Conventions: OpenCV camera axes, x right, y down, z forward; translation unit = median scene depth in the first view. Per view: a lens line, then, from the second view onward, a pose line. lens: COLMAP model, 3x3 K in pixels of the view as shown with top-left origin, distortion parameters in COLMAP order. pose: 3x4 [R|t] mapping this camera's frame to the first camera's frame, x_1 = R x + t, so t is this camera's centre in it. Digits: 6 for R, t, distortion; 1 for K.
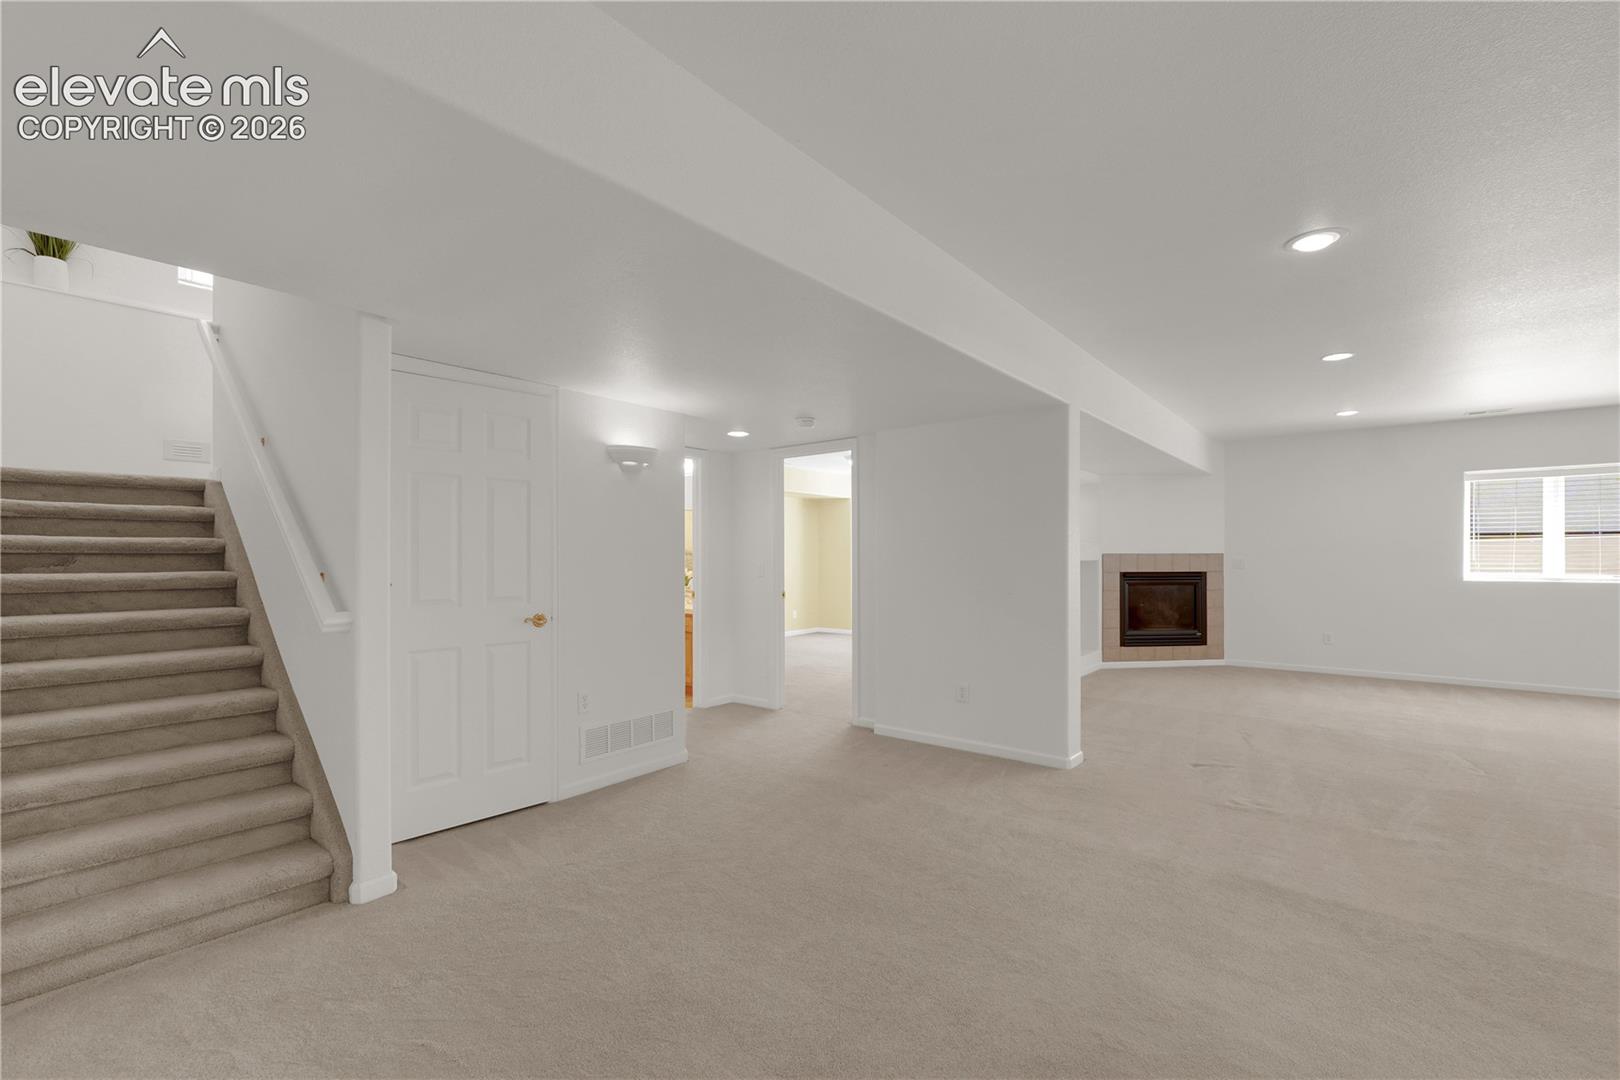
lens RADIAL K [[684.6, 0, 811.2], [0, 684.6, 554.1], [0, 0, 1]] dist [-0.005087, -0.000398]
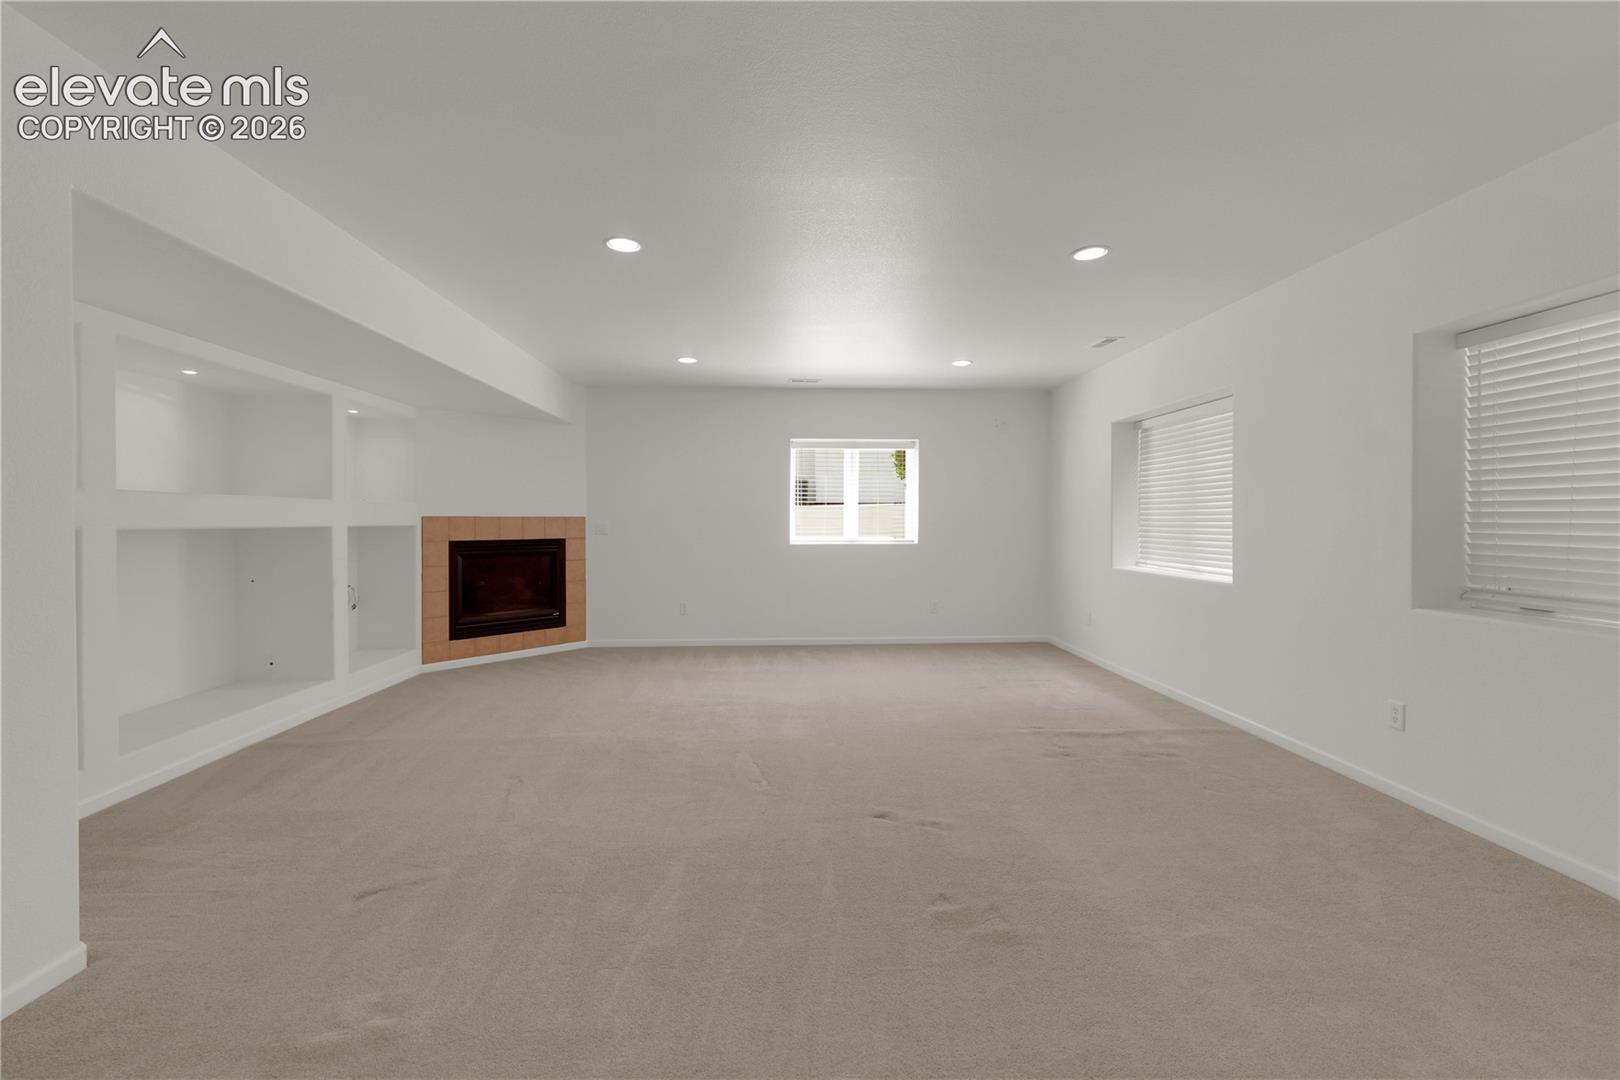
lens RADIAL K [[684.6, 0, 808.9], [0, 684.6, 529.3], [0, 0, 1]] dist [-0.005087, -0.000398]
pose [[0.738730, -0.007422, 0.673961, 0.238377], [-0.003026, 0.999893, 0.014328, 0.001432], [-0.673995, -0.012624, 0.738628, 0.182341]]
